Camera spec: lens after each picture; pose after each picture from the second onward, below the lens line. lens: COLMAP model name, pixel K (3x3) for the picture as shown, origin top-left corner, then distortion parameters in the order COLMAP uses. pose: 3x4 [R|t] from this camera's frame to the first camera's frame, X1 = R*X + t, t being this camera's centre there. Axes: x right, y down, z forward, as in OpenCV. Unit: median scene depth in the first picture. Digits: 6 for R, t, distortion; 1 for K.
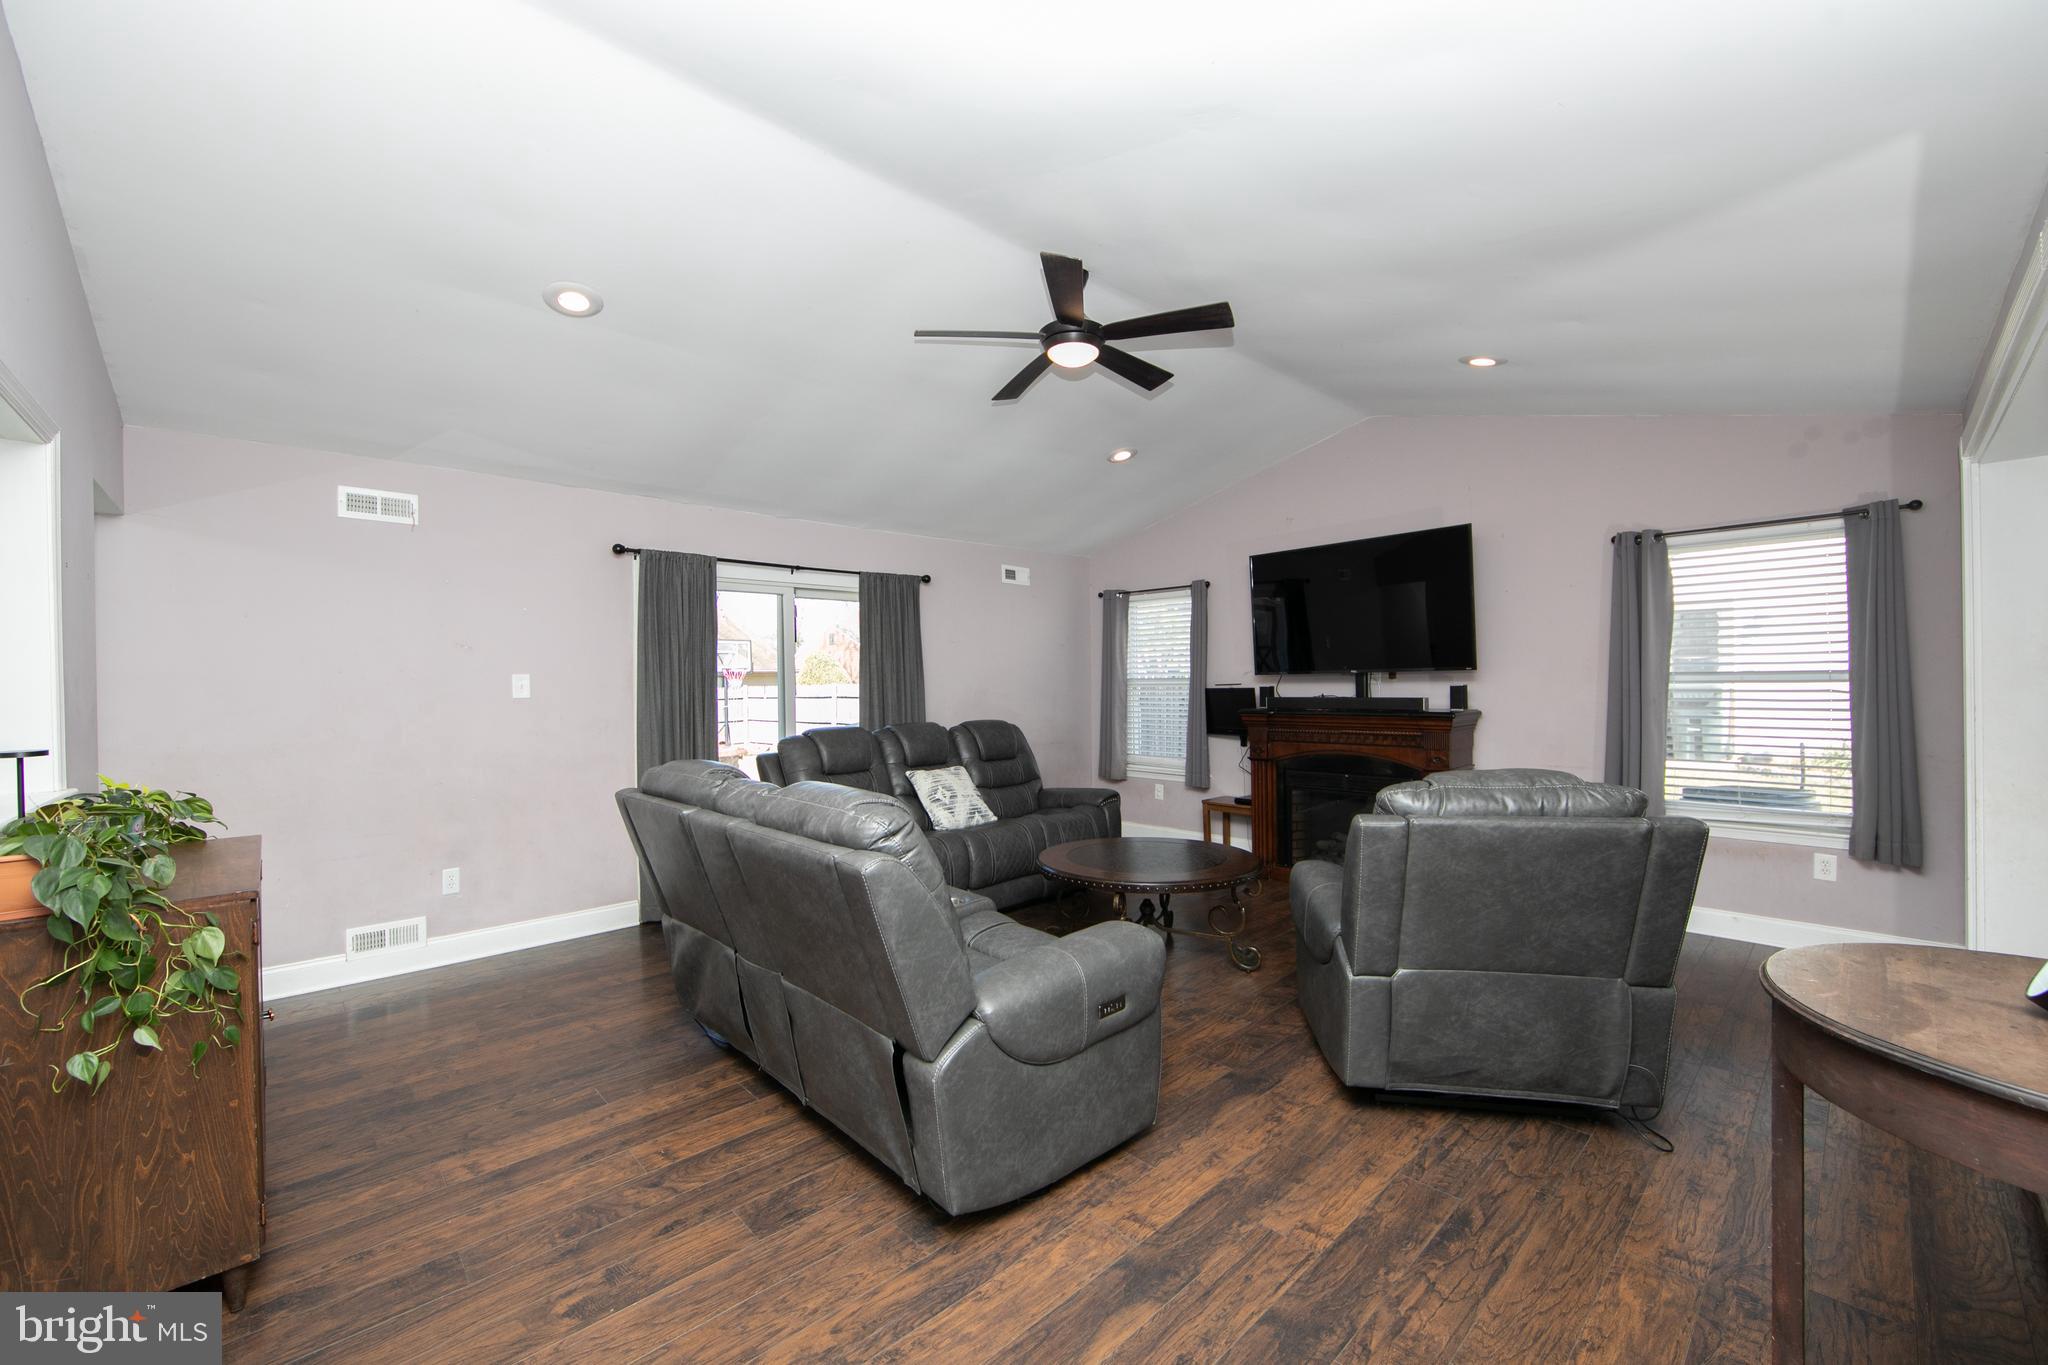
lens RADIAL K [[815.2, 0, 1024.0], [0, 815.2, 682.5], [0, 0, 1]] dist [-0.040945, -0.000030]
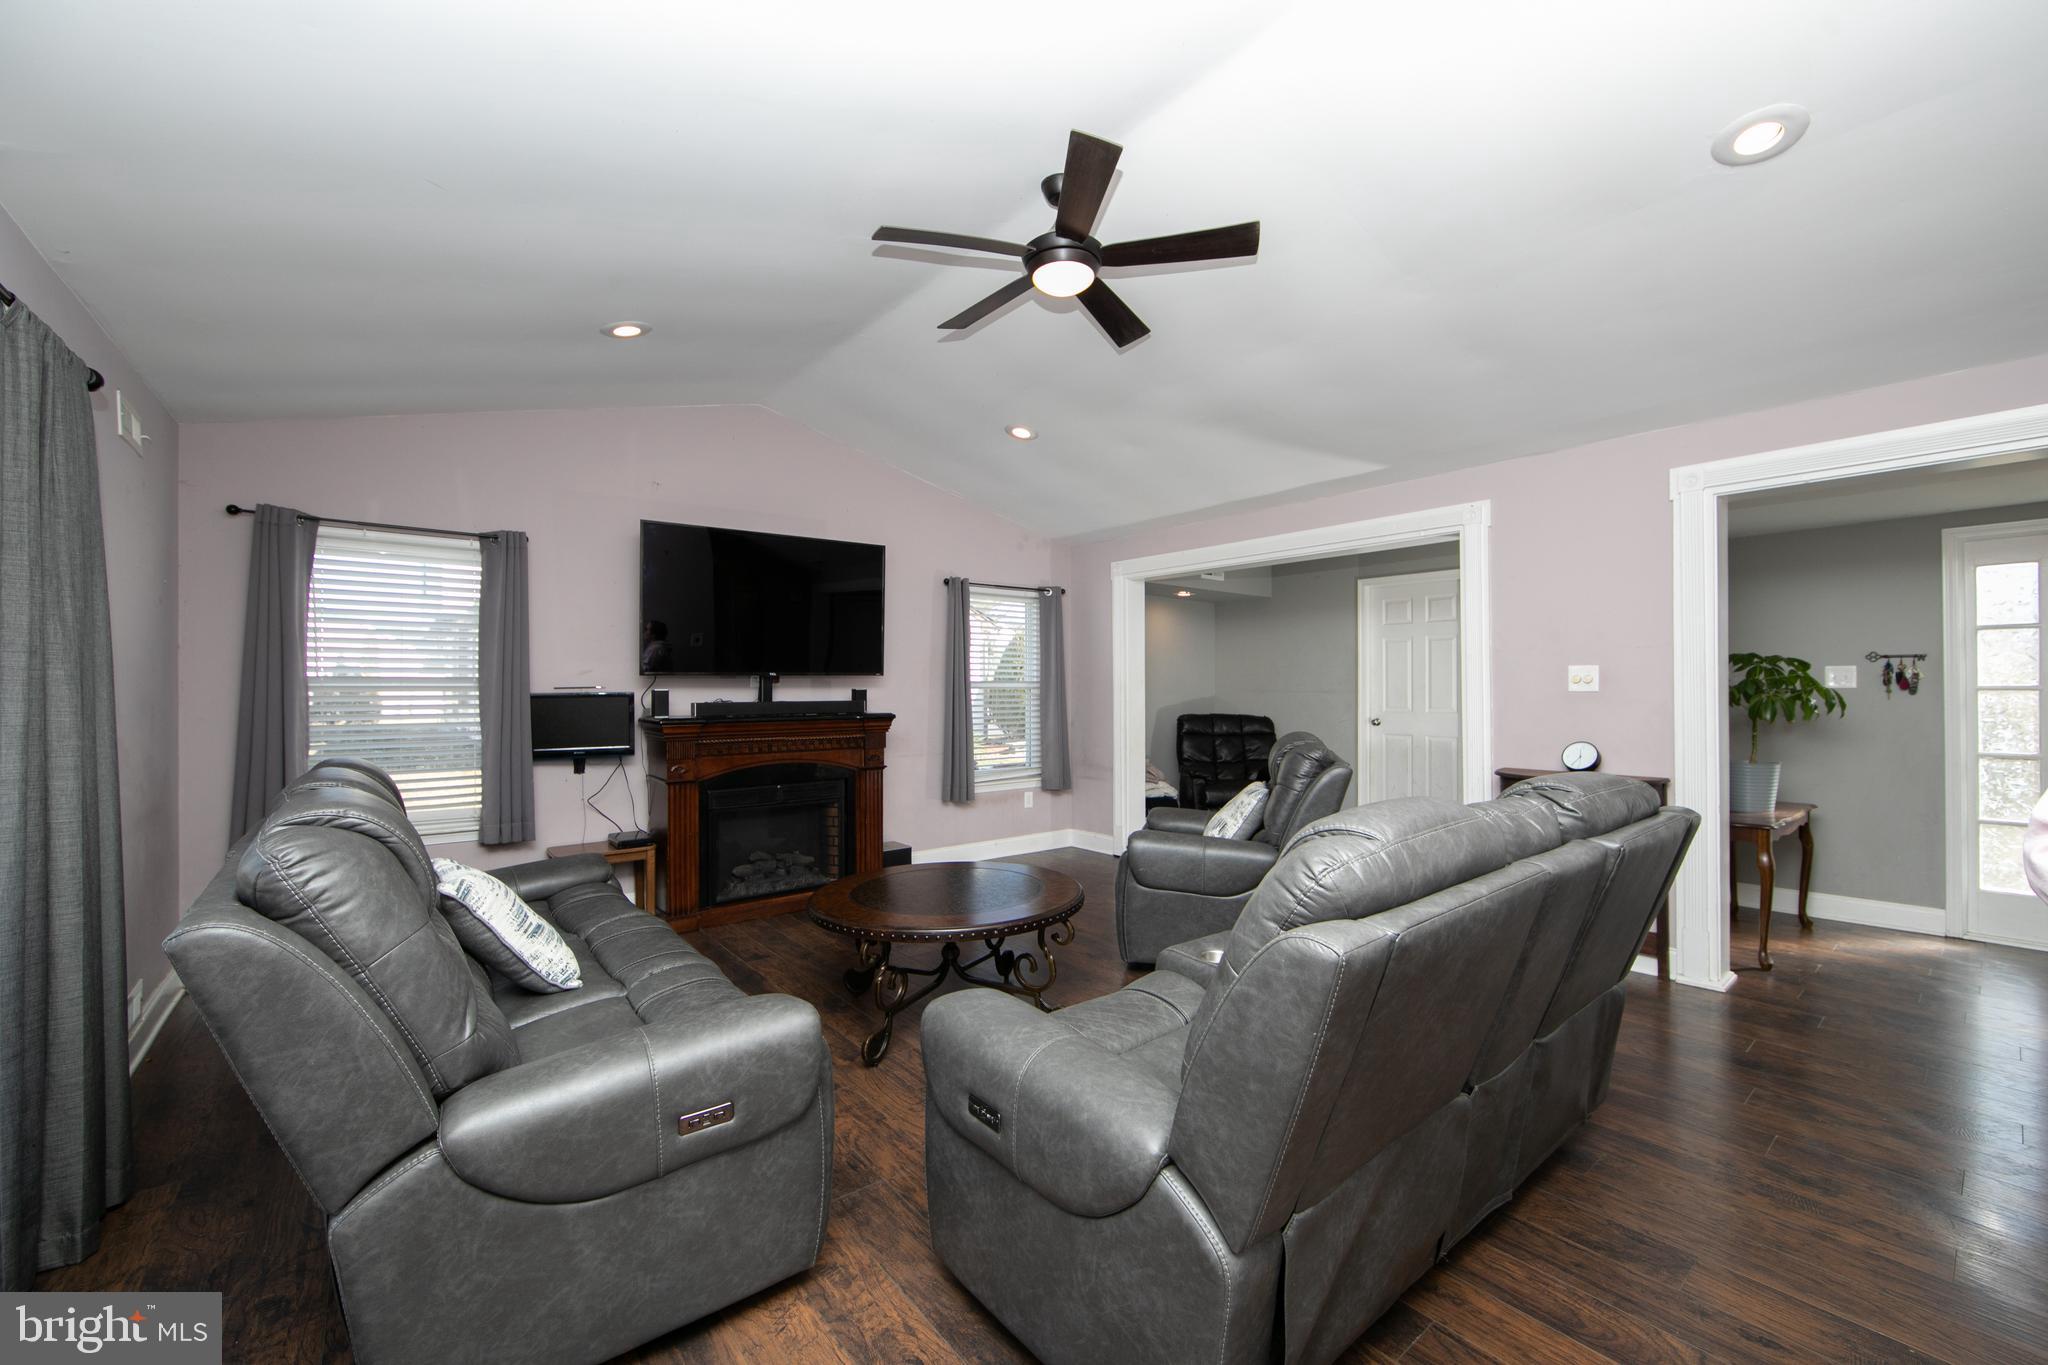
lens RADIAL K [[805.1, 0, 1029.9], [0, 805.1, 679.6], [0, 0, 1]] dist [-0.001929, -0.000163]
pose [[0.064861, 0.015963, 0.997767, -0.496625], [-0.005057, 0.999864, -0.015668, 0.004714], [-0.997881, -0.004029, 0.064933, 0.632522]]
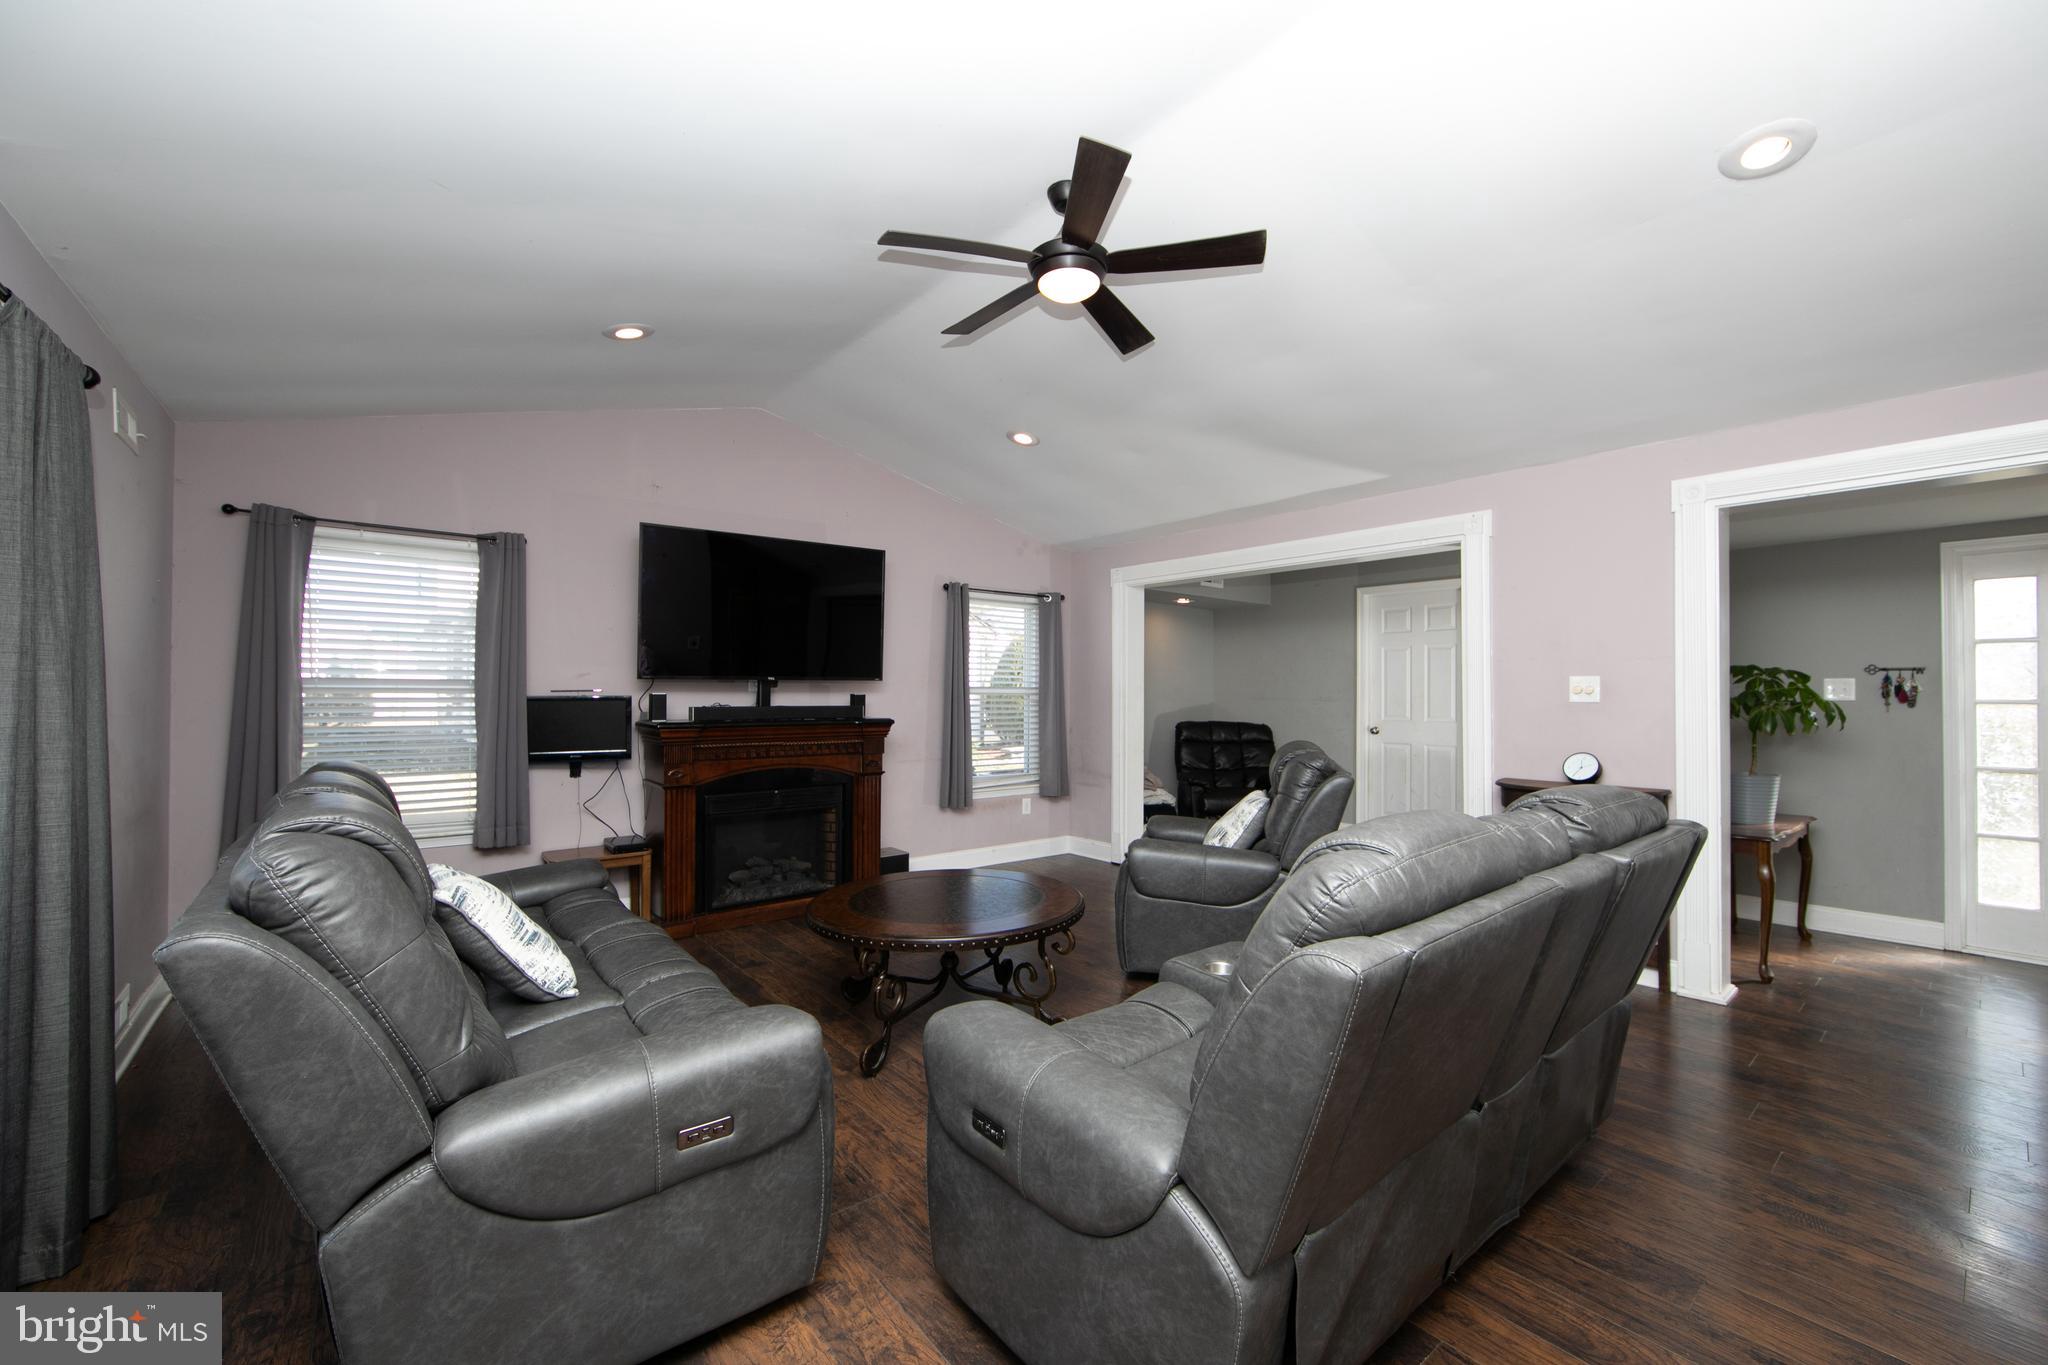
lens RADIAL K [[804.7, 0, 1029.8], [0, 804.7, 678.9], [0, 0, 1]] dist [-0.002252, 0.000066]
pose [[0.059496, 0.023477, 0.997952, -0.493520], [-0.012421, 0.999663, -0.022777, 0.003200], [-0.998151, -0.011041, 0.059767, 0.637350]]
